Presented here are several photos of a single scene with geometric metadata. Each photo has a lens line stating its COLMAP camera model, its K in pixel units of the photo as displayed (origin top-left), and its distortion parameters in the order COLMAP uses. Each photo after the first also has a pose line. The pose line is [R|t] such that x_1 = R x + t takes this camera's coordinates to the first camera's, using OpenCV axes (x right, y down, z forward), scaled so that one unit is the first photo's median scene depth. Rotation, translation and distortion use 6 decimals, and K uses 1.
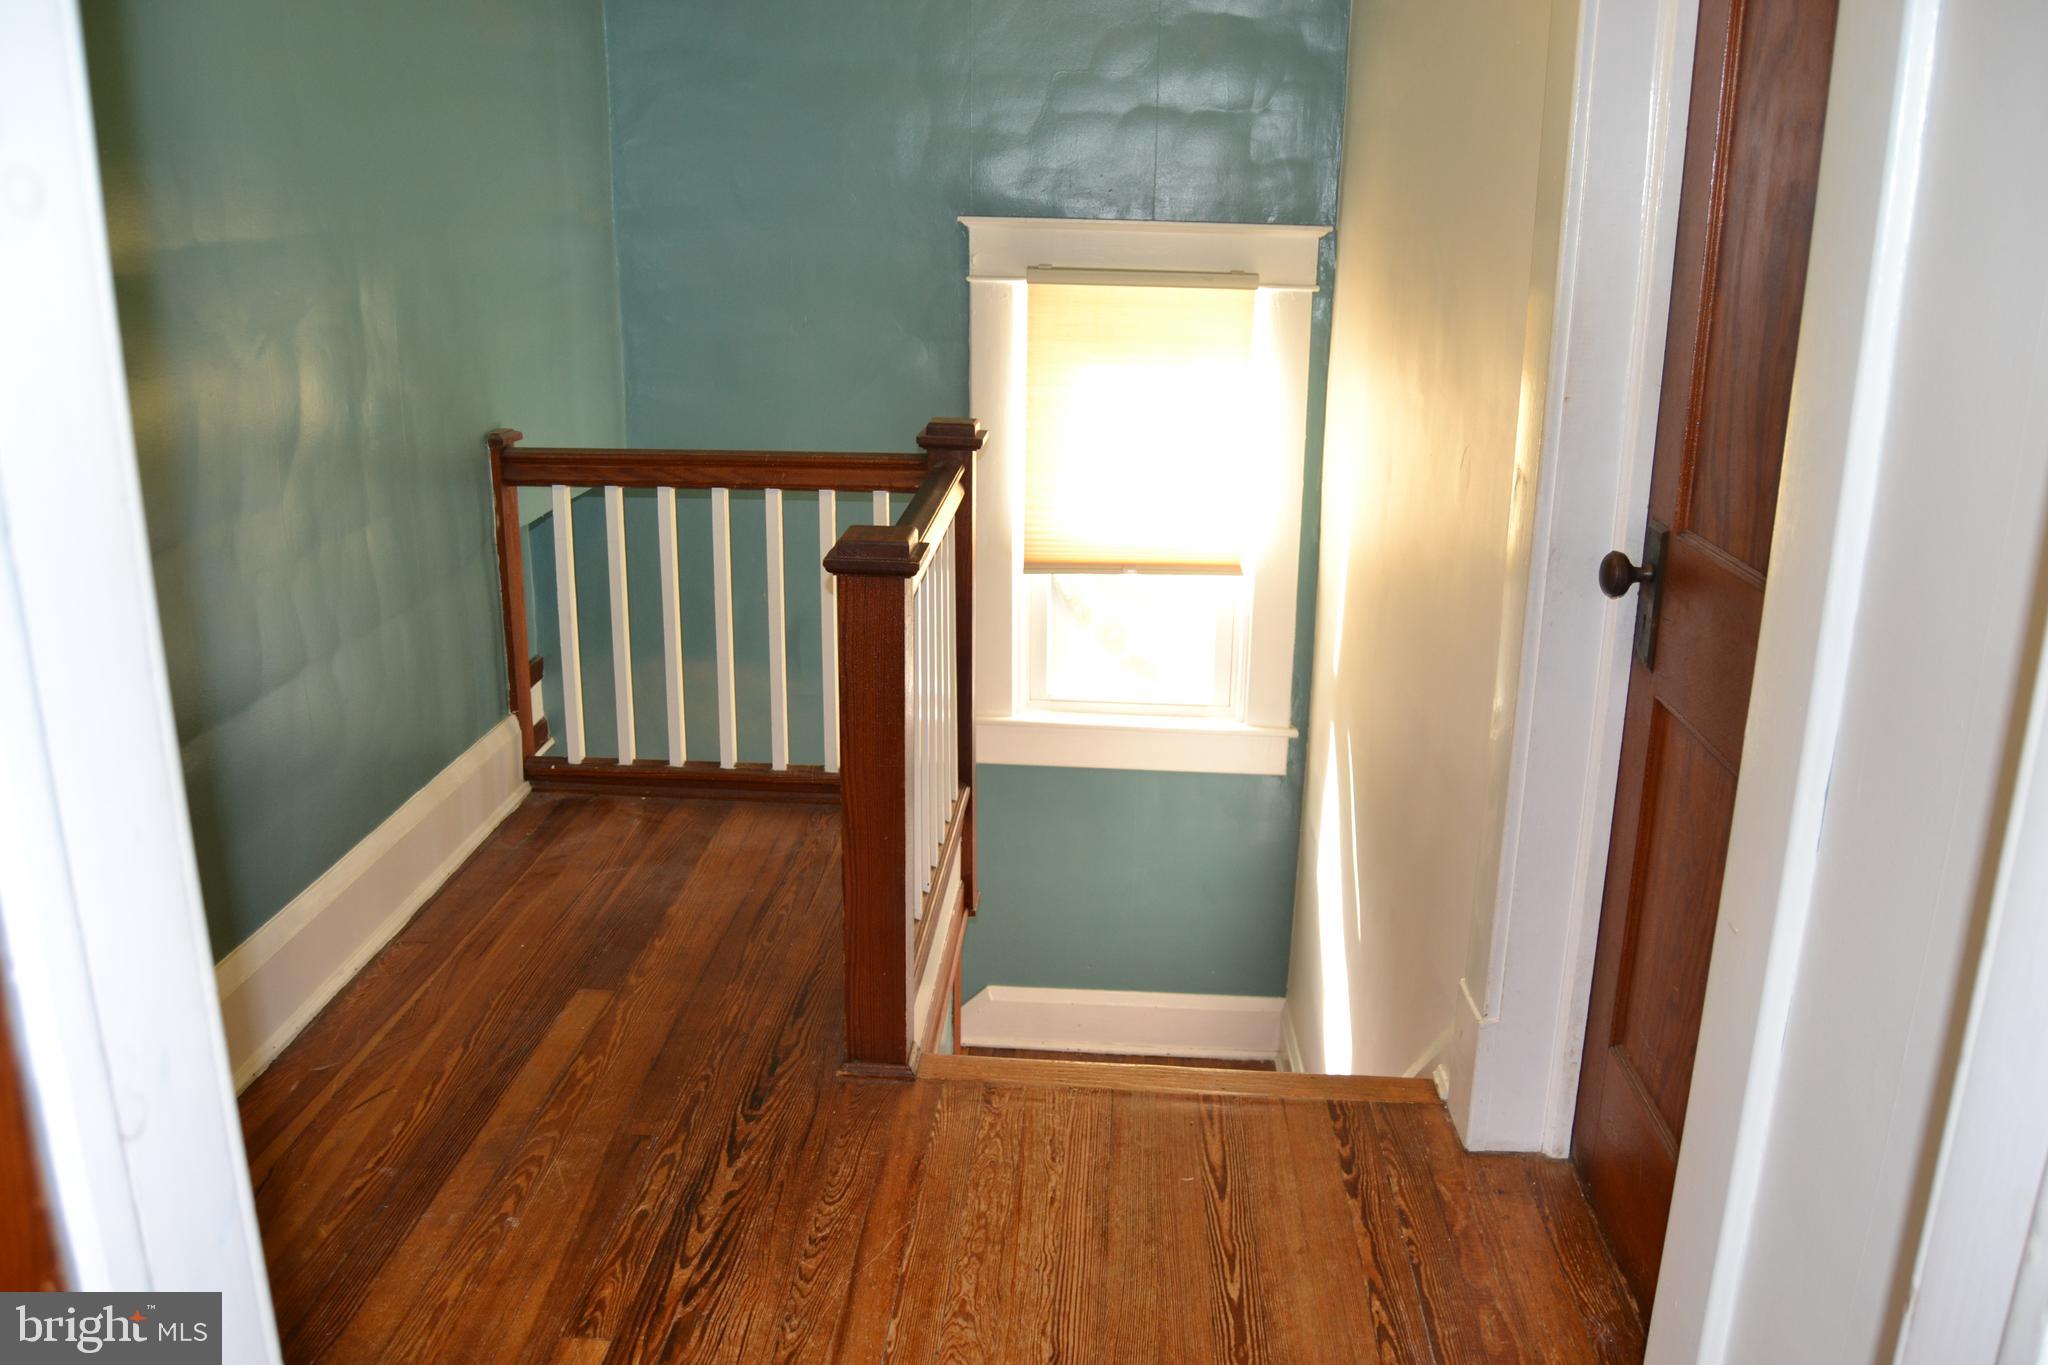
lens RADIAL K [[1652.6, 0, 1023.4], [0, 1652.6, 694.5], [0, 0, 1]] dist [-0.099525, 0.047190]
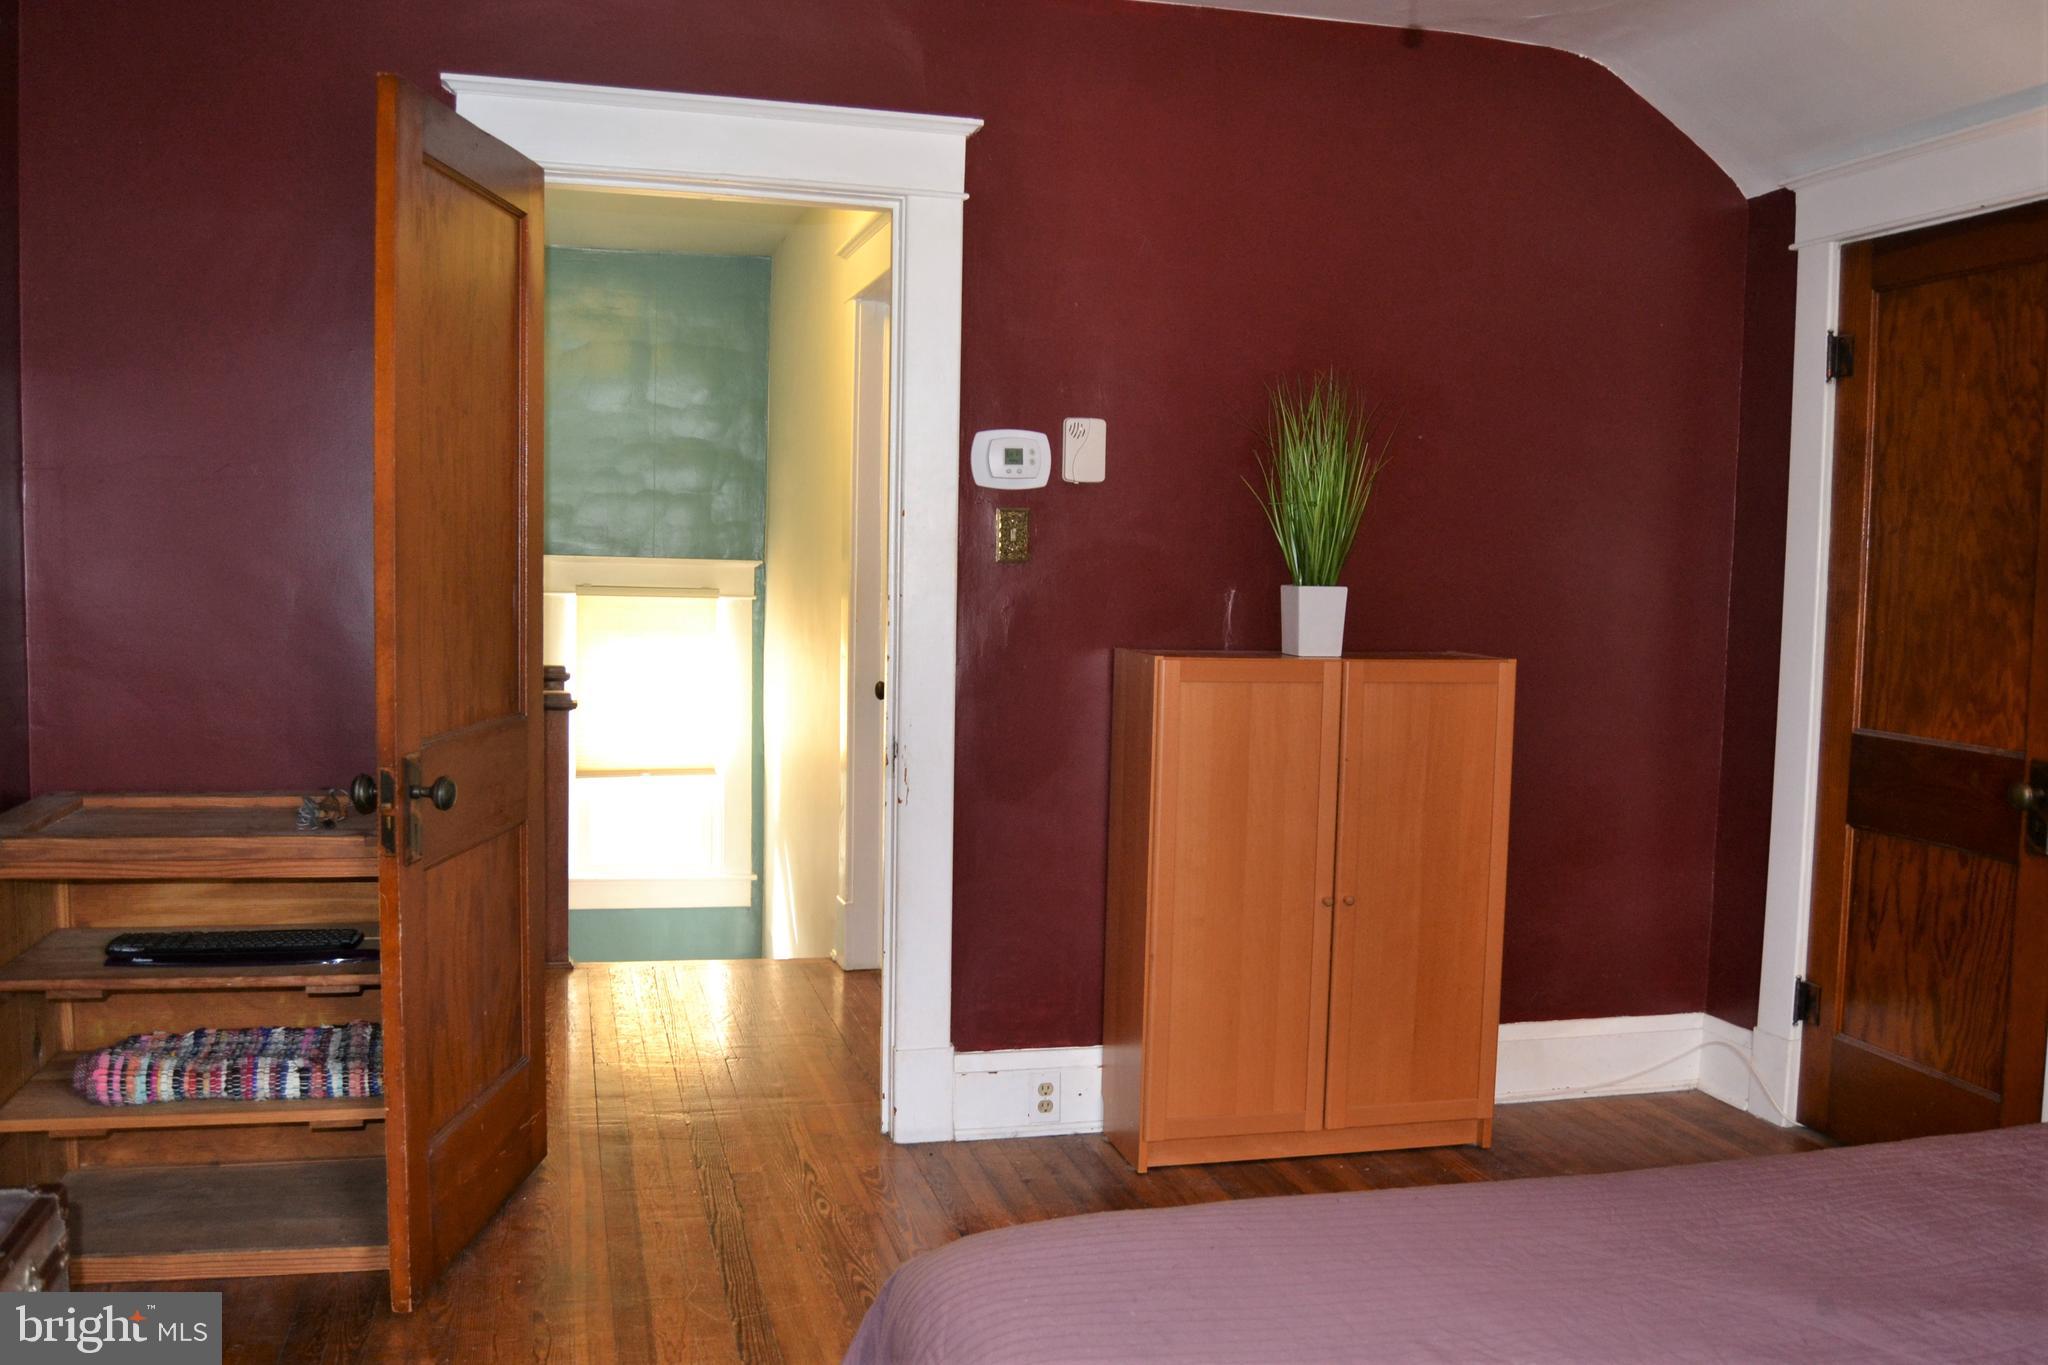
lens RADIAL K [[1743.0, 0, 1030.5], [0, 1743.0, 695.2], [0, 0, 1]] dist [-0.088692, 0.027563]
pose [[0.945619, -0.016873, 0.324839, -0.127549], [0.085689, 0.976301, -0.198731, 0.217986], [-0.313788, 0.215759, 0.924654, -0.679677]]
